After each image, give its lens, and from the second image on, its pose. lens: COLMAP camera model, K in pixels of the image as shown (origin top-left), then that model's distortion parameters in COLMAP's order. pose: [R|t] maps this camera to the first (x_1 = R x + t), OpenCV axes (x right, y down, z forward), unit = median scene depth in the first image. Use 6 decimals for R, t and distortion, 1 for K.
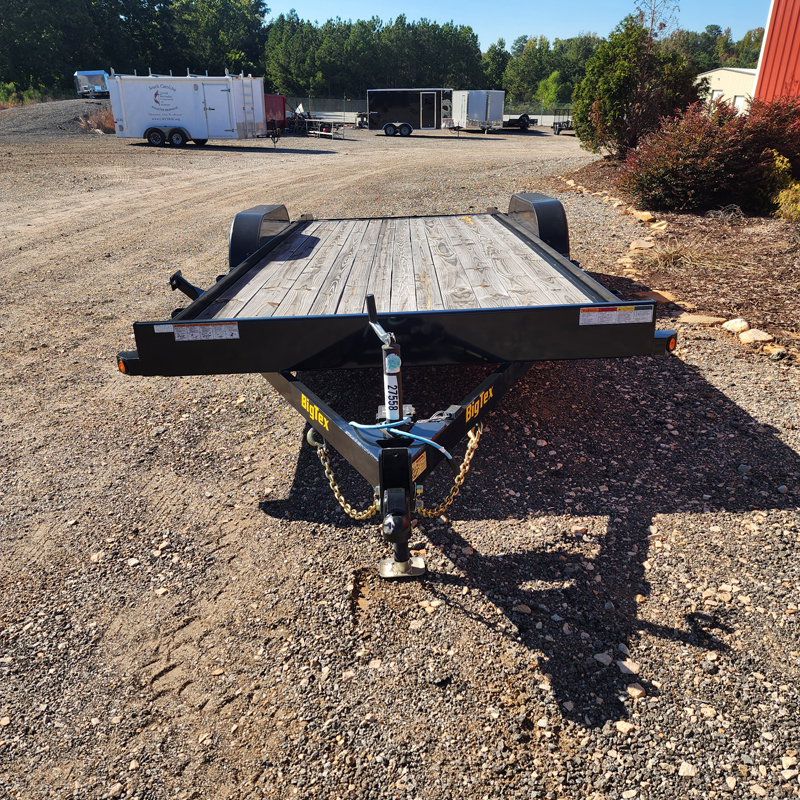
lens RADIAL K [[700.0, 0, 399.3], [0, 700.0, 382.1], [0, 0, 1]] dist [0.089082, -0.087961]
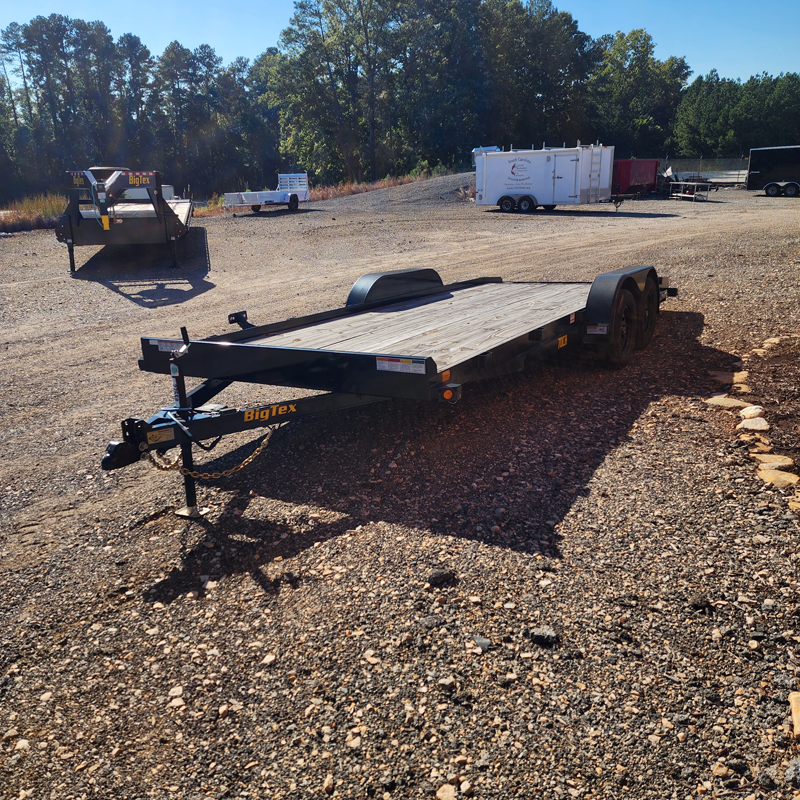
lens RADIAL K [[700.0, 0, 399.3], [0, 700.0, 382.1], [0, 0, 1]] dist [0.089082, -0.087961]
pose [[0.857326, 0.120942, -0.500364, 0.100481], [-0.160200, 0.986426, -0.036062, -0.001907], [0.489211, 0.111075, 0.865064, -0.009471]]
